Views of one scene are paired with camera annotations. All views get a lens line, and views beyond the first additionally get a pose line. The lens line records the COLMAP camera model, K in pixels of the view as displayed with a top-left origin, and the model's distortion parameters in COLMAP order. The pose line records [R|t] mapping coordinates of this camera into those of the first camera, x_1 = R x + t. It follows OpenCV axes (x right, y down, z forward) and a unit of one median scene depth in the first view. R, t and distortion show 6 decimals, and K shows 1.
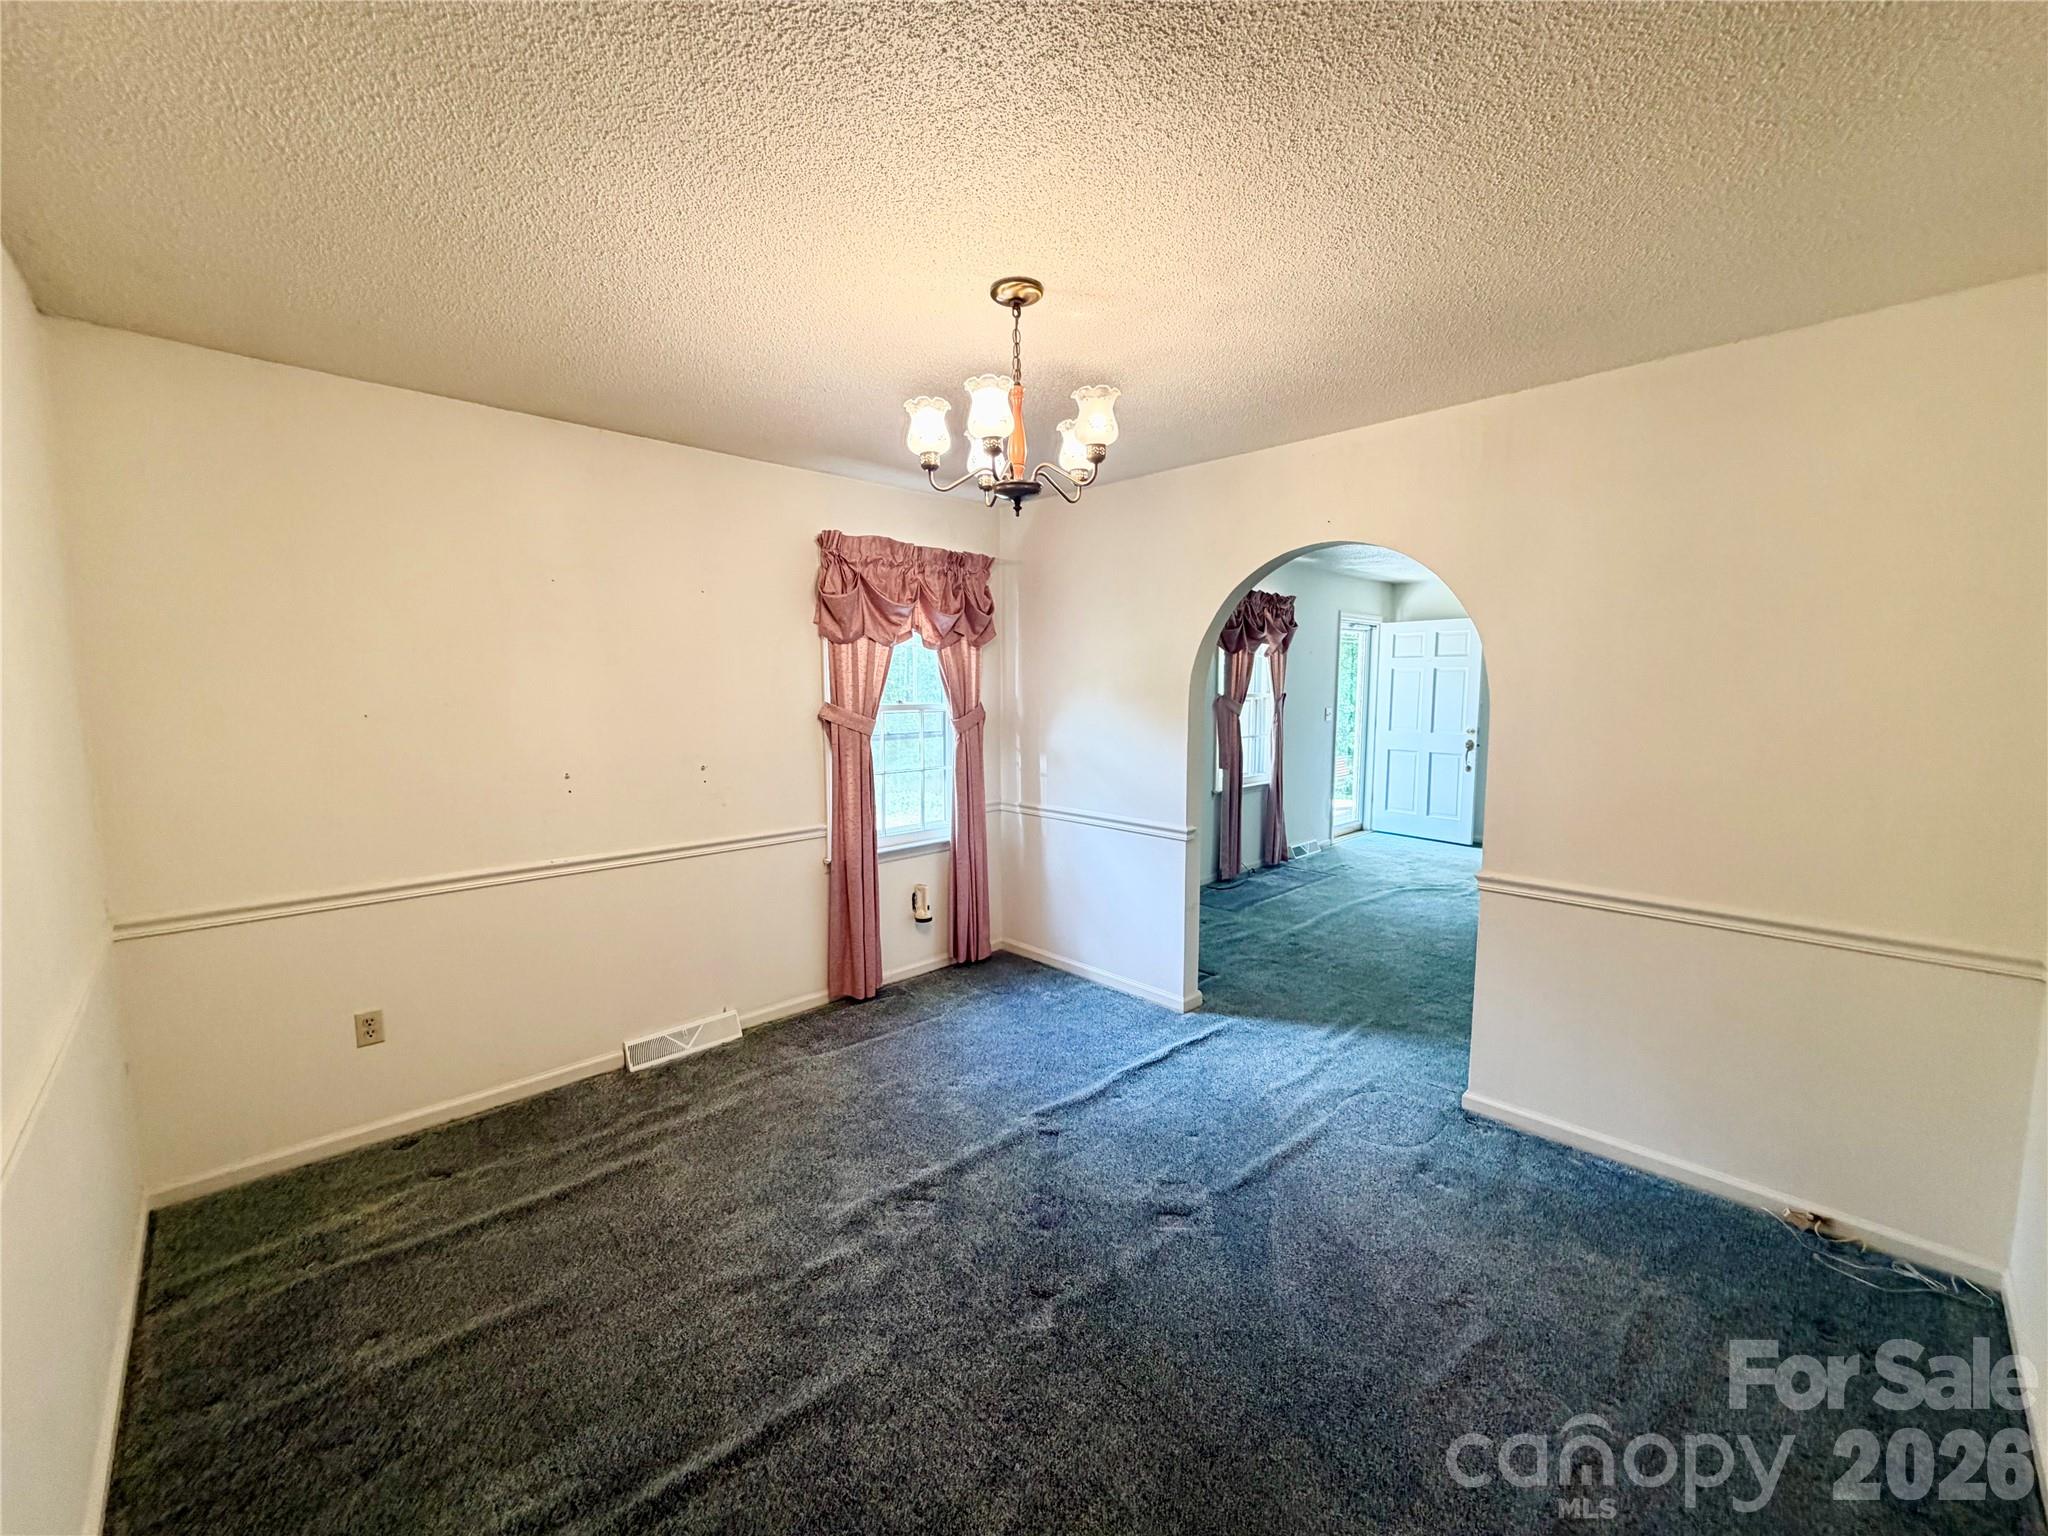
lens RADIAL K [[816.8, 0, 1003.1], [0, 816.8, 764.0], [0, 0, 1]] dist [-0.008322, -0.000184]
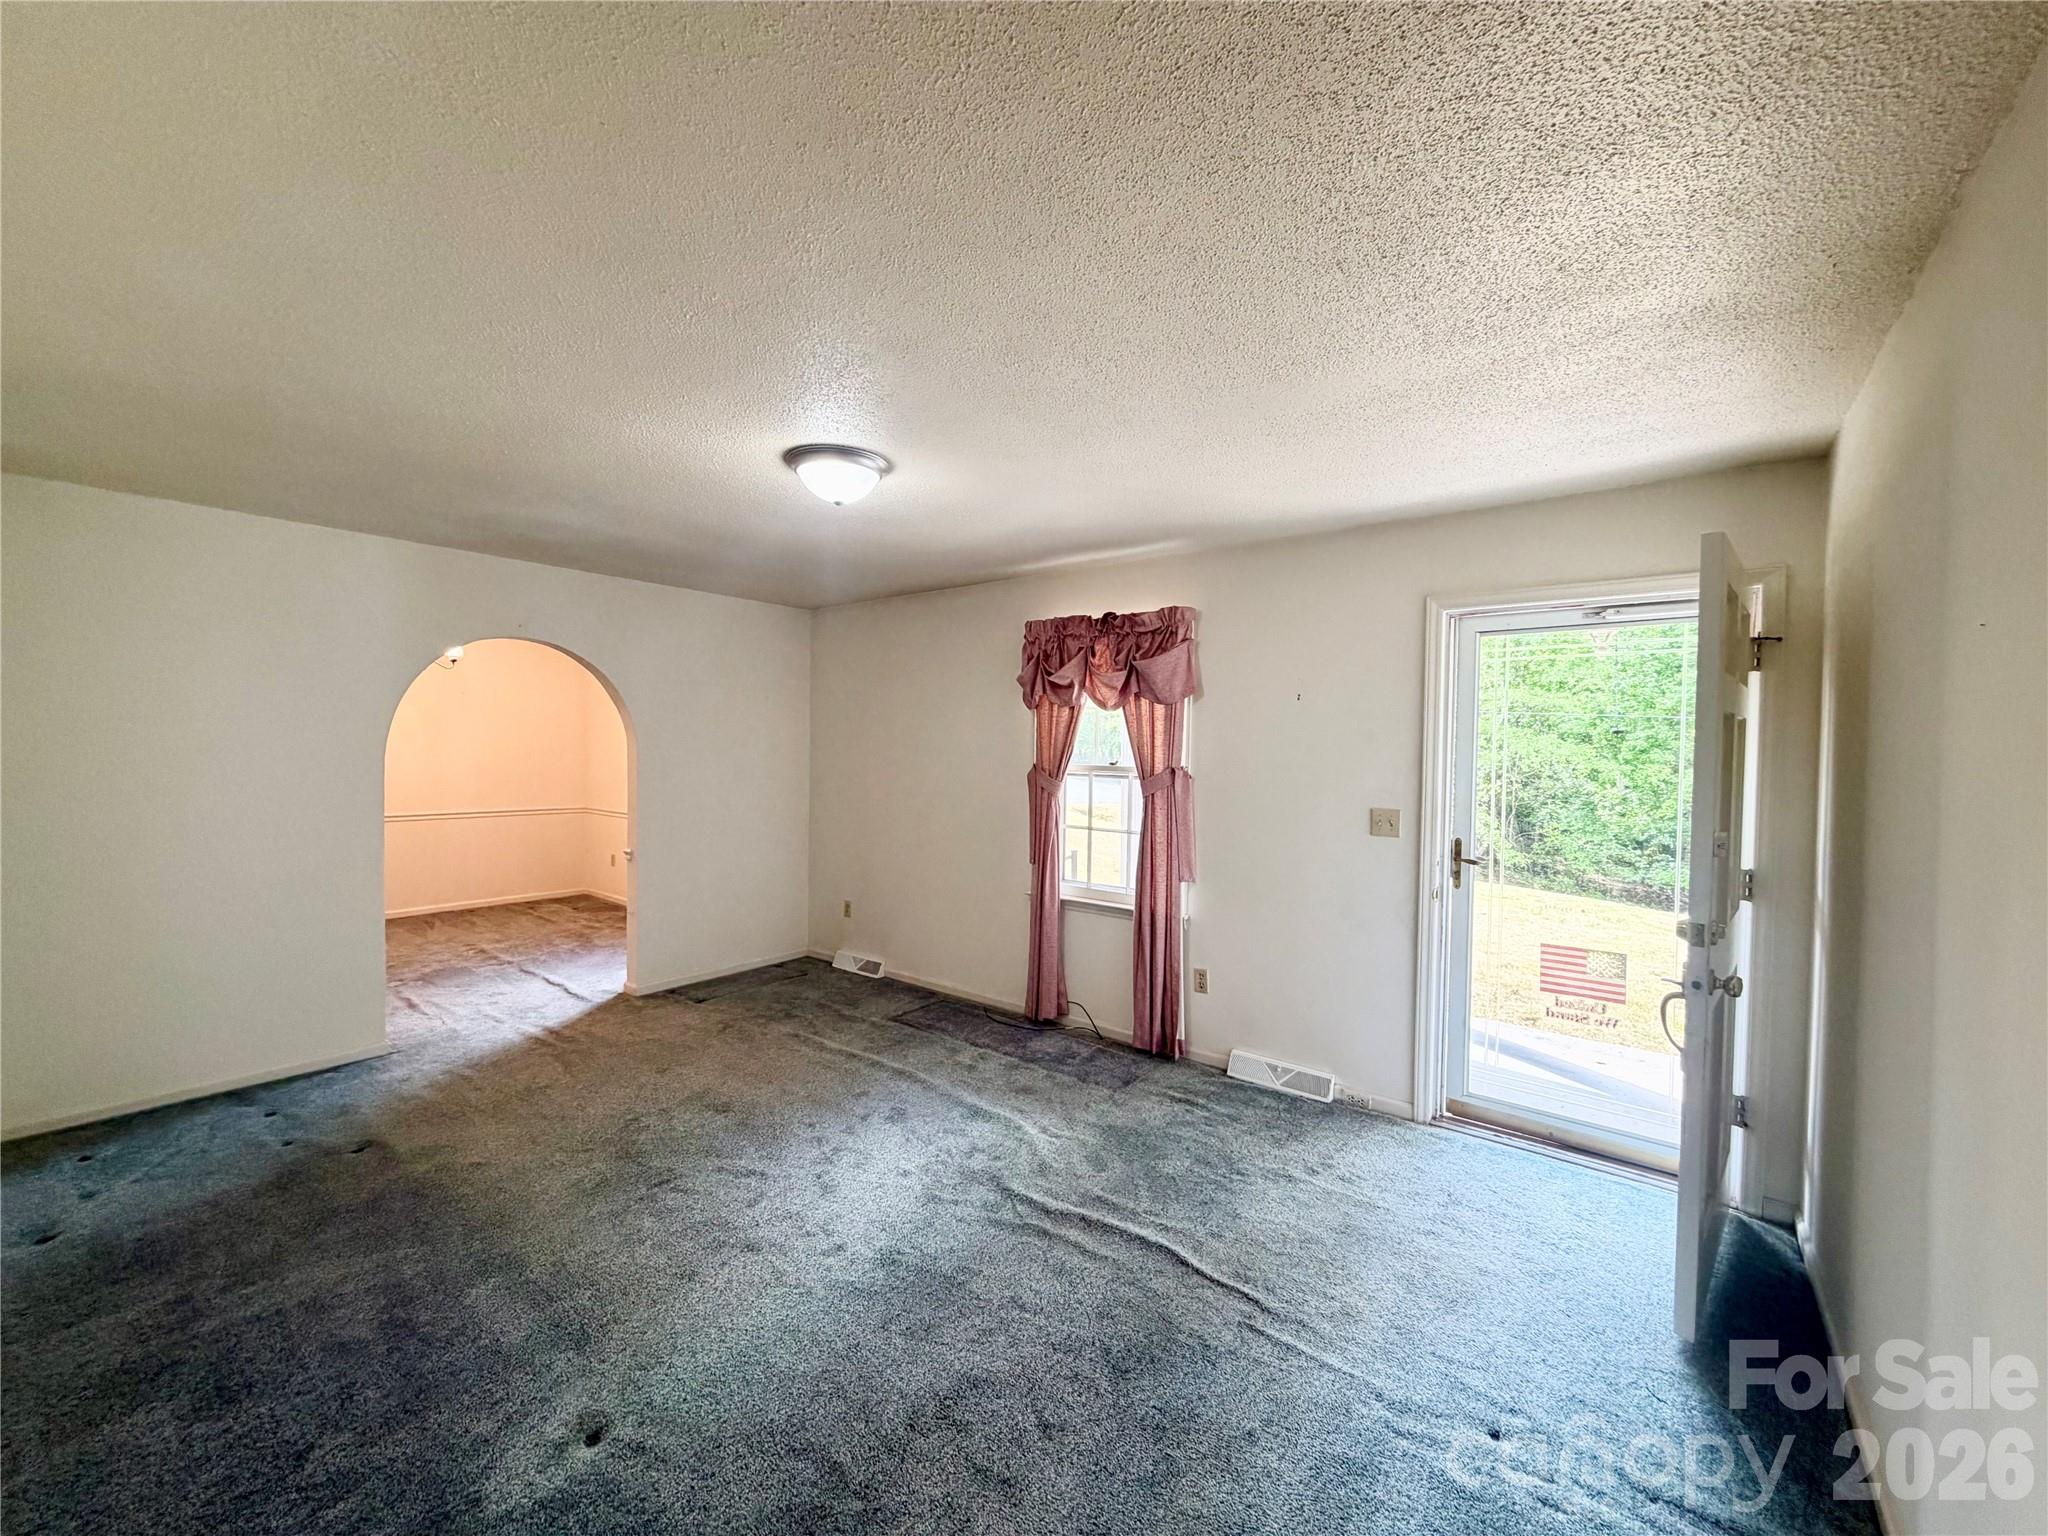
lens RADIAL K [[816.8, 0, 1003.1], [0, 816.8, 764.0], [0, 0, 1]] dist [-0.008322, -0.000184]
pose [[0.134217, 0.033470, -0.990387, 0.819853], [-0.110336, 0.993720, 0.018630, -0.078078], [0.984790, 0.106775, 0.137067, 0.710866]]
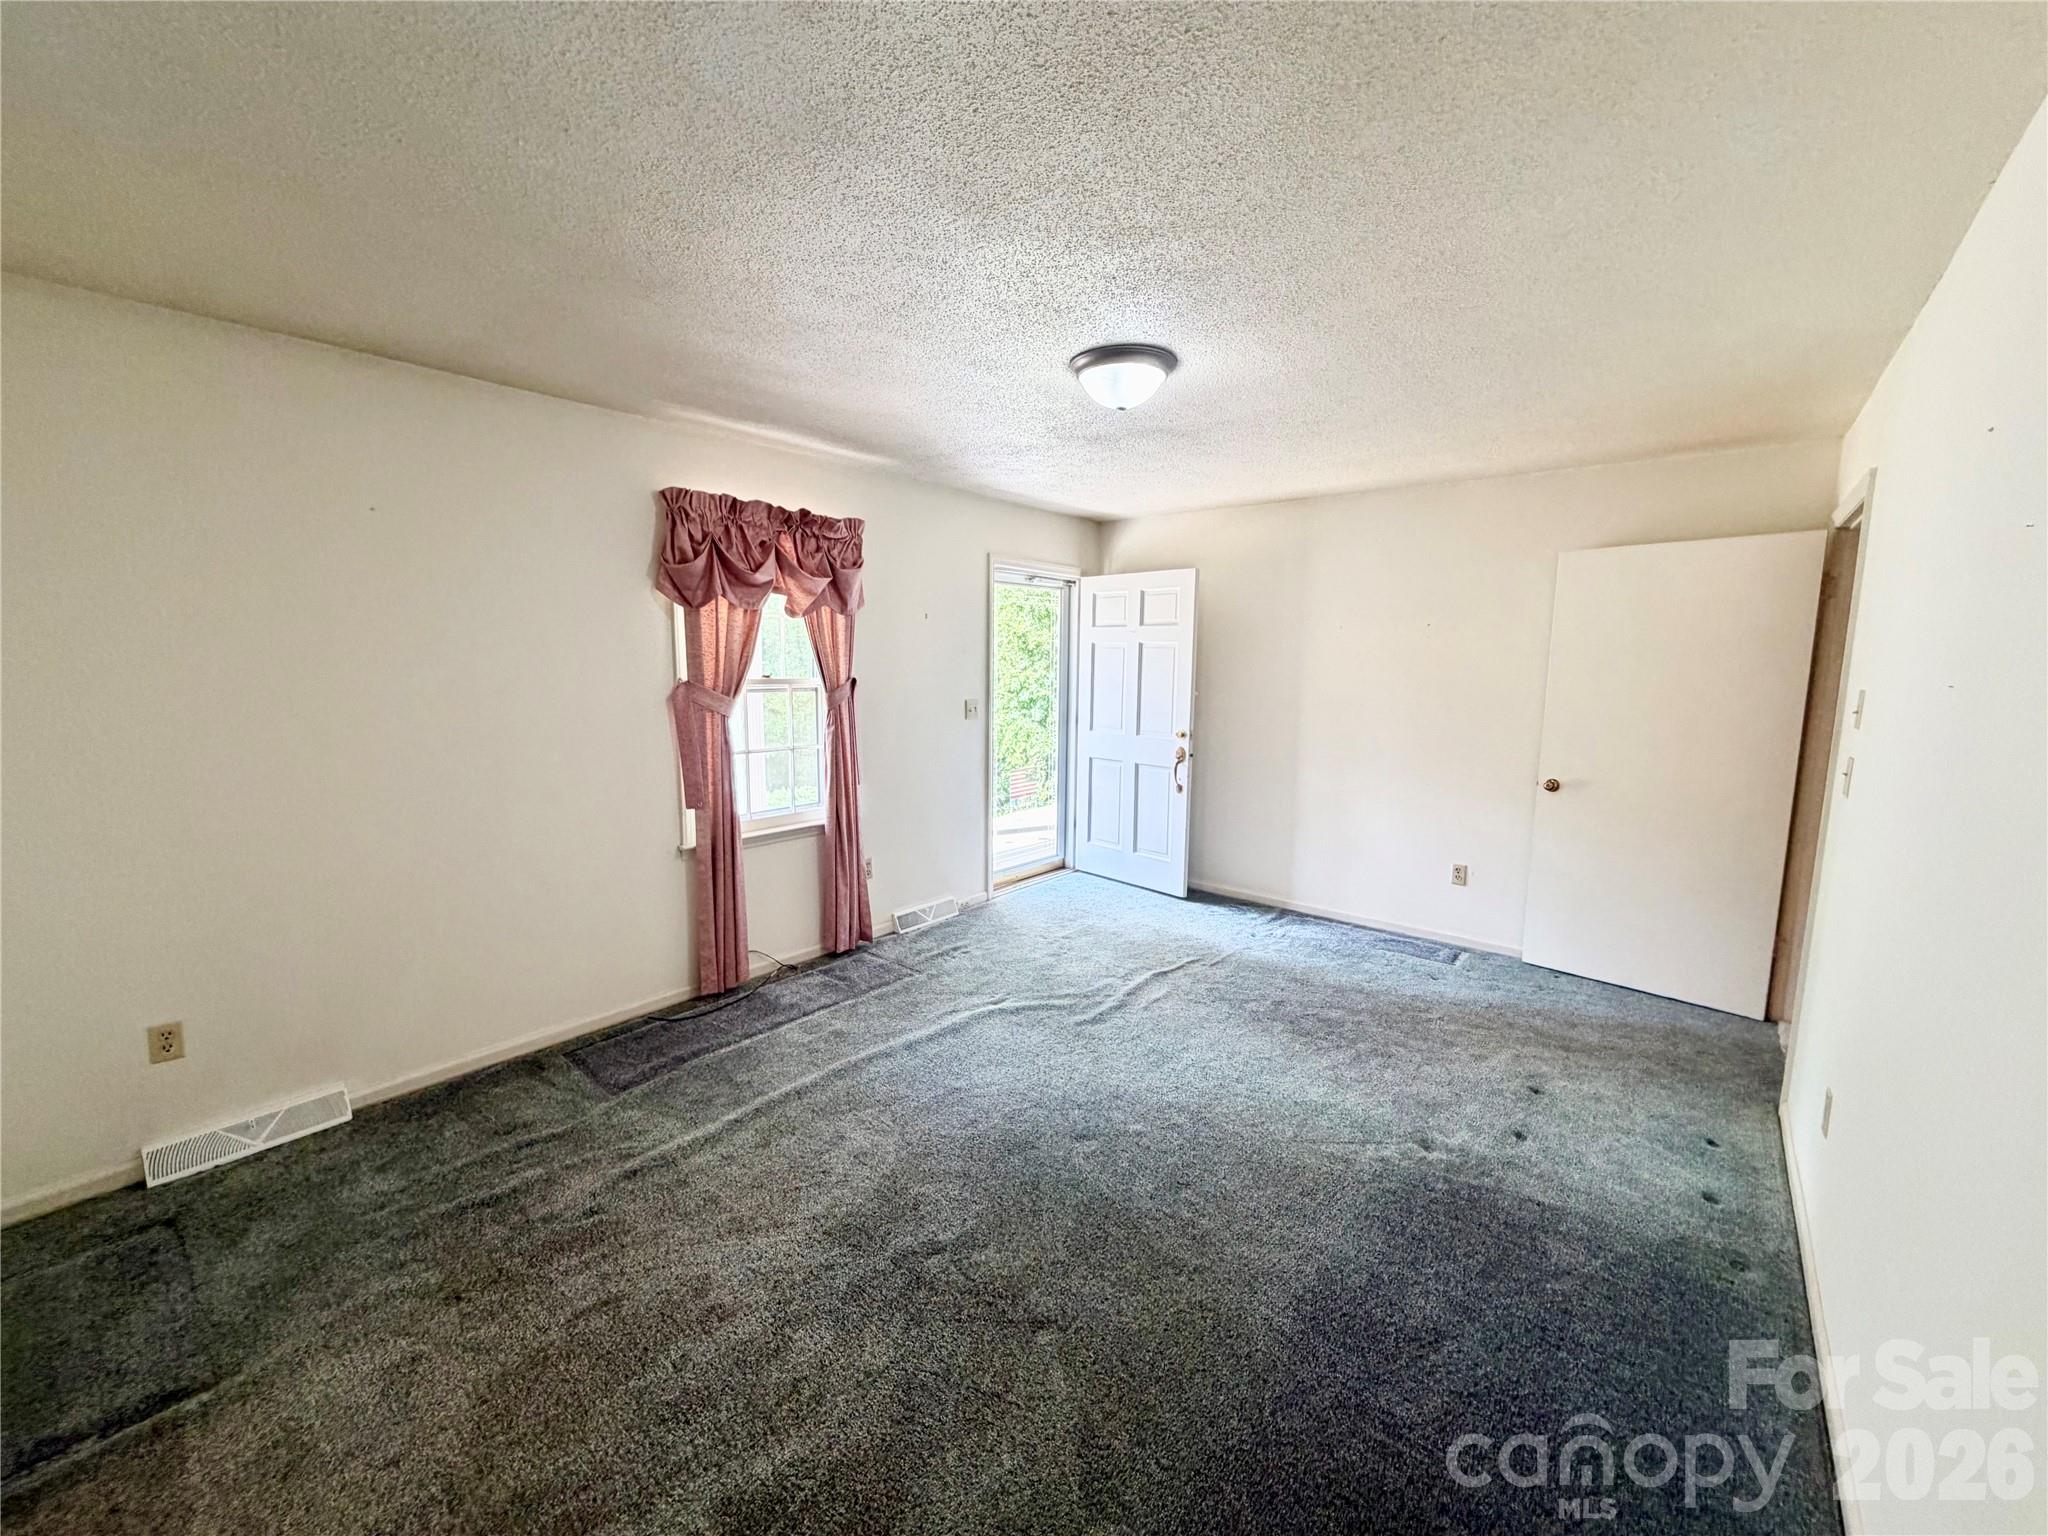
lens RADIAL K [[816.8, 0, 1003.1], [0, 816.8, 764.0], [0, 0, 1]] dist [-0.008322, -0.000184]
pose [[0.994296, -0.001290, 0.106645, 0.350518], [-0.001771, 0.999589, 0.028607, -0.035092], [-0.106638, -0.028633, 0.993886, 0.330177]]
